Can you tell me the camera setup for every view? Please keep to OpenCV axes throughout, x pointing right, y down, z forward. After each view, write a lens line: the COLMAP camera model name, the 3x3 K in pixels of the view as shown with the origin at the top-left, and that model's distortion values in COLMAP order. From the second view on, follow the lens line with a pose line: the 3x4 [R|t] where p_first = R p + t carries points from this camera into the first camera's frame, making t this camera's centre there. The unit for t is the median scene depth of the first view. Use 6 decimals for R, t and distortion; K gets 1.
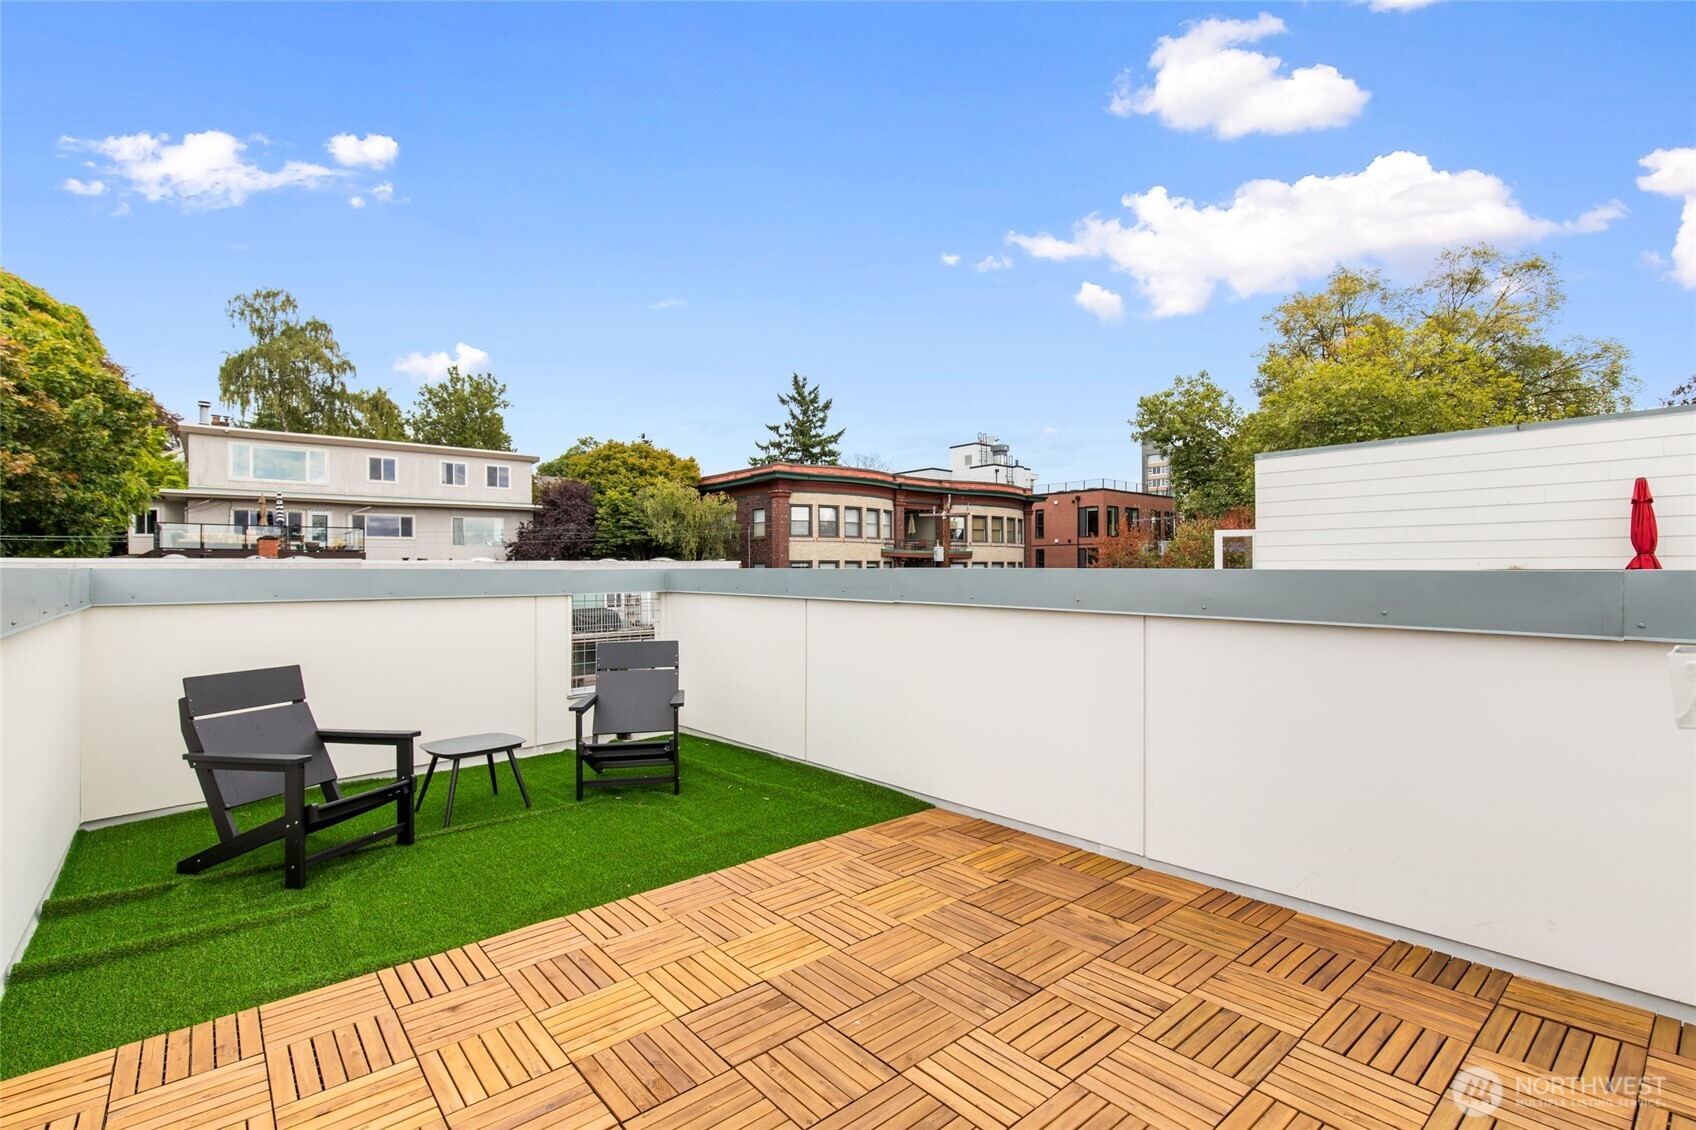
lens RADIAL K [[769.3, 0, 846.7], [0, 769.3, 548.2], [0, 0, 1]] dist [0.013522, -0.000169]
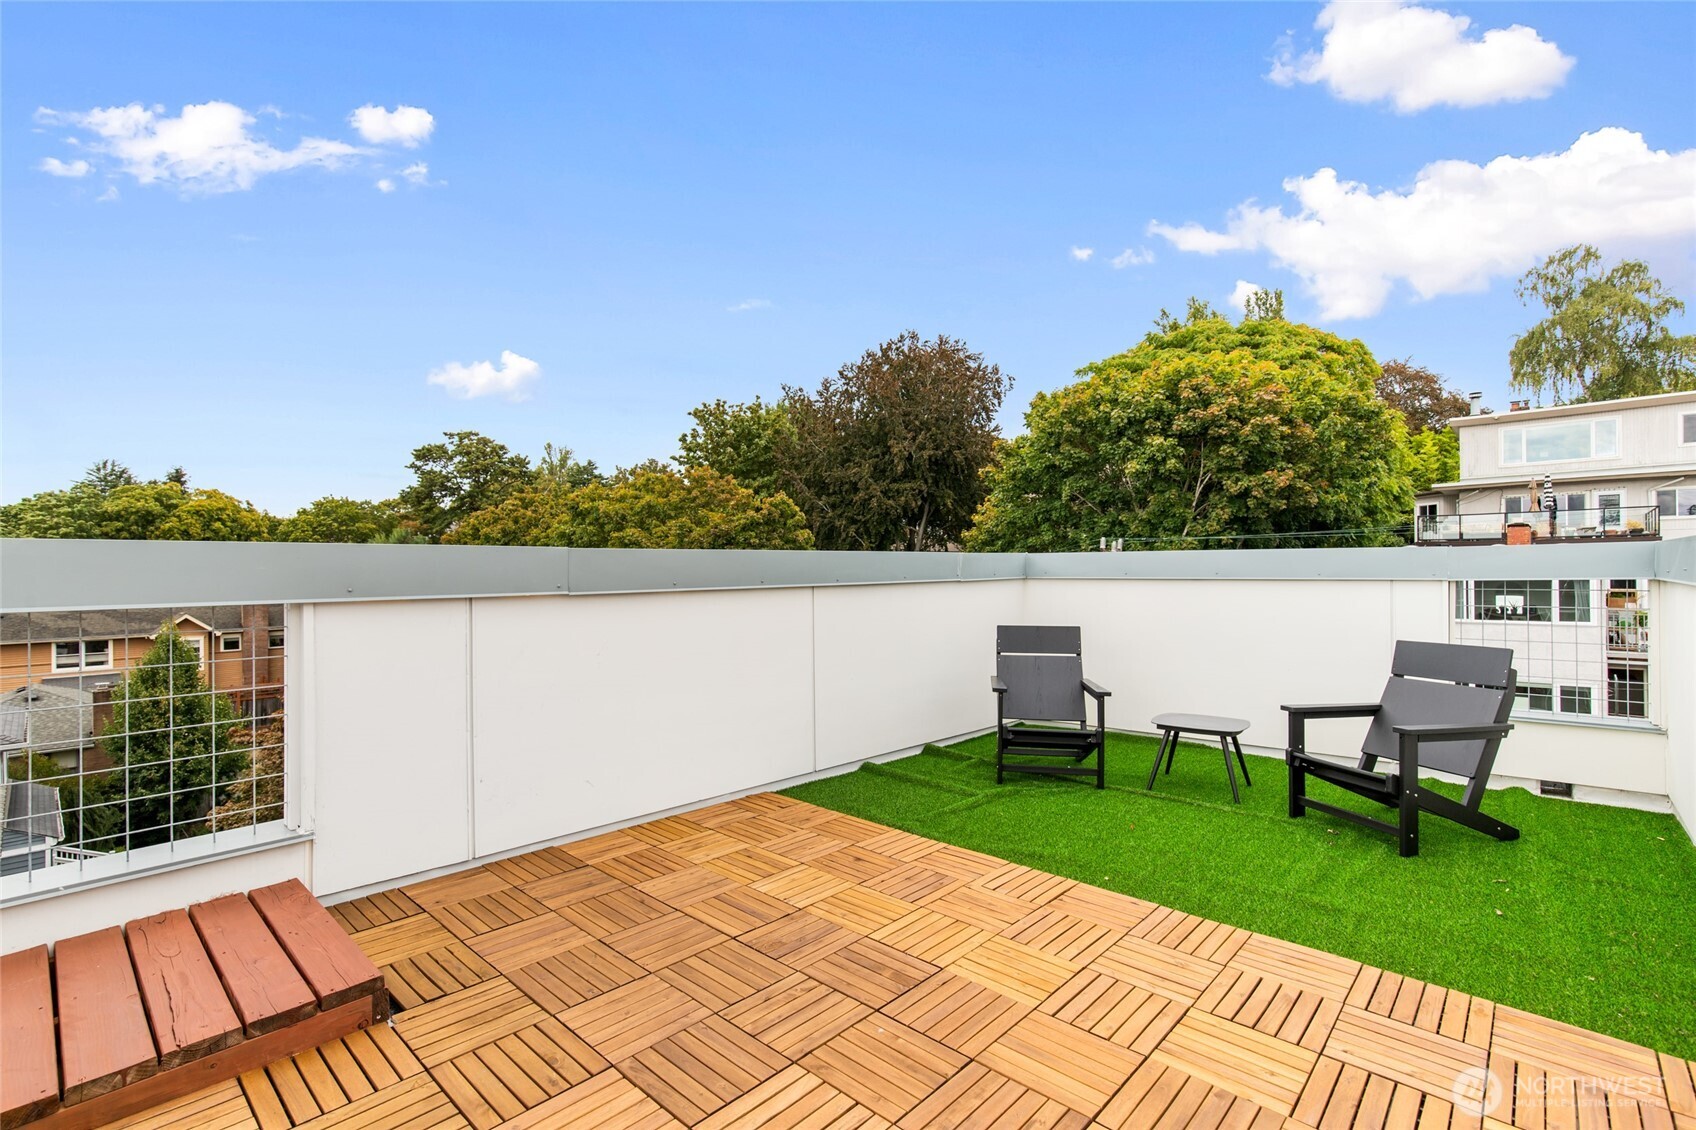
lens RADIAL K [[759.6, 0, 839.7], [0, 759.6, 573.4], [0, 0, 1]] dist [0.002227, 0.000197]
pose [[0.121443, 0.007359, -0.992571, 0.097472], [0.036438, 0.999265, 0.011867, 0.006617], [0.991929, -0.037608, 0.121086, 0.093763]]
